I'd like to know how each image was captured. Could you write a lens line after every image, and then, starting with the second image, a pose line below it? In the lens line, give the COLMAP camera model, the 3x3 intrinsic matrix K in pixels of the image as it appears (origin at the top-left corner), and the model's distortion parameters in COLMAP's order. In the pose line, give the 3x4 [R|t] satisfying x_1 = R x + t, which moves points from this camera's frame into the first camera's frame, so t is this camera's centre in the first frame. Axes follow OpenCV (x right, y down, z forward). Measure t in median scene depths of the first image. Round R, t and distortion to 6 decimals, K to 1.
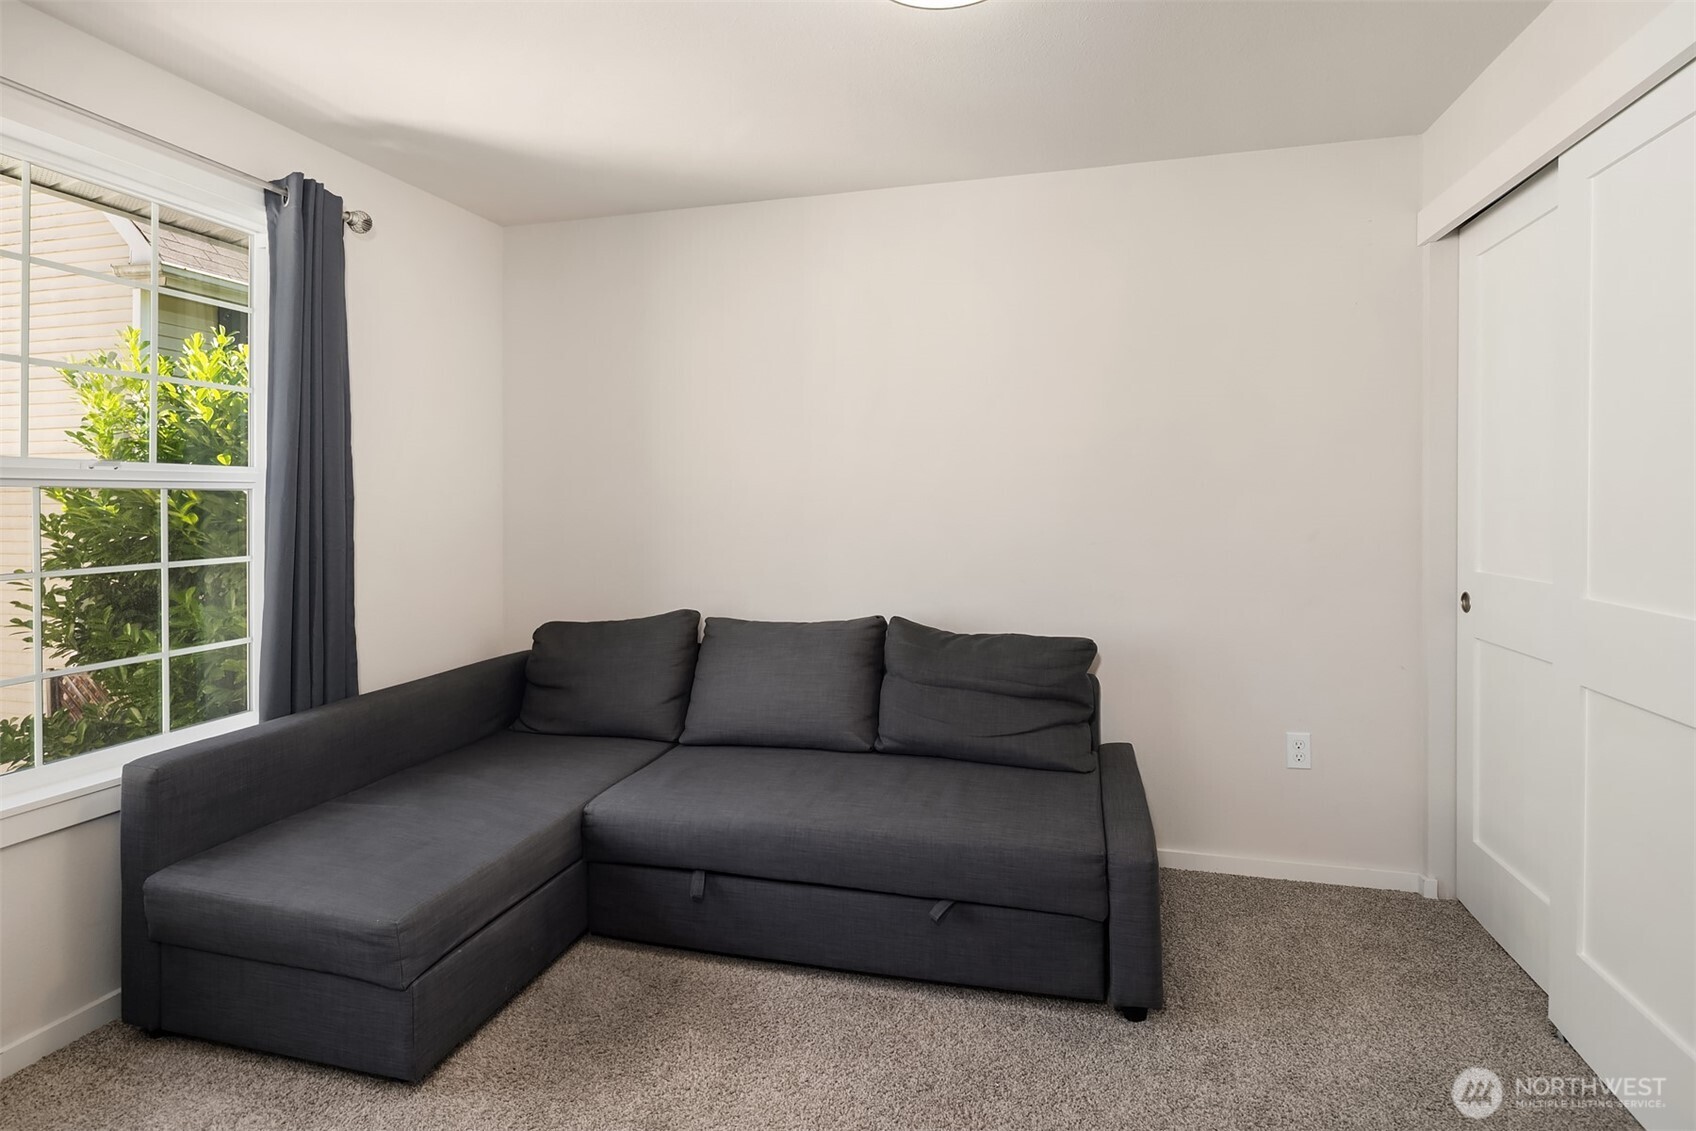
lens RADIAL K [[850.9, 0, 846.9], [0, 850.9, 509.5], [0, 0, 1]] dist [-0.000817, 0.000471]
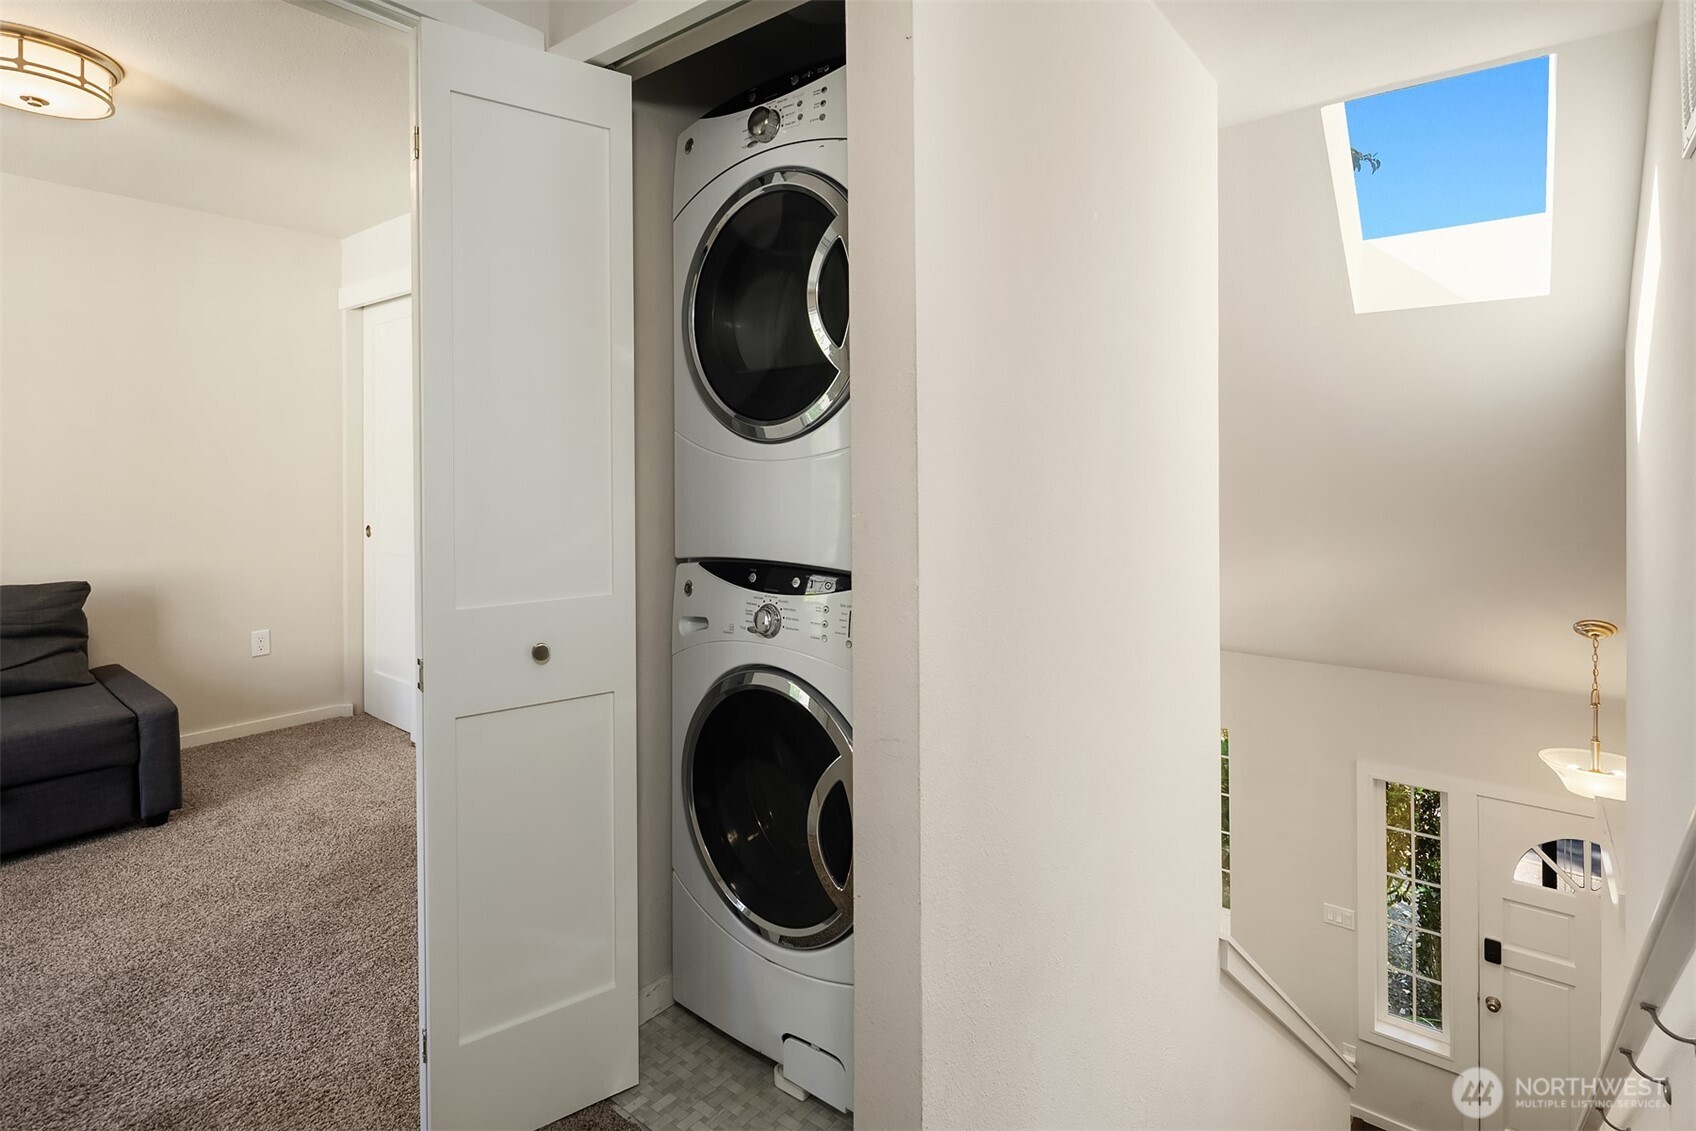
lens RADIAL K [[850.9, 0, 850.5], [0, 850.9, 474.0], [0, 0, 1]] dist [-0.000817, 0.000471]
pose [[0.413070, -0.007741, 0.910666, -0.396226], [0.003963, 0.999970, 0.006702, -0.005546], [-0.910691, 0.000841, 0.413088, -0.544801]]
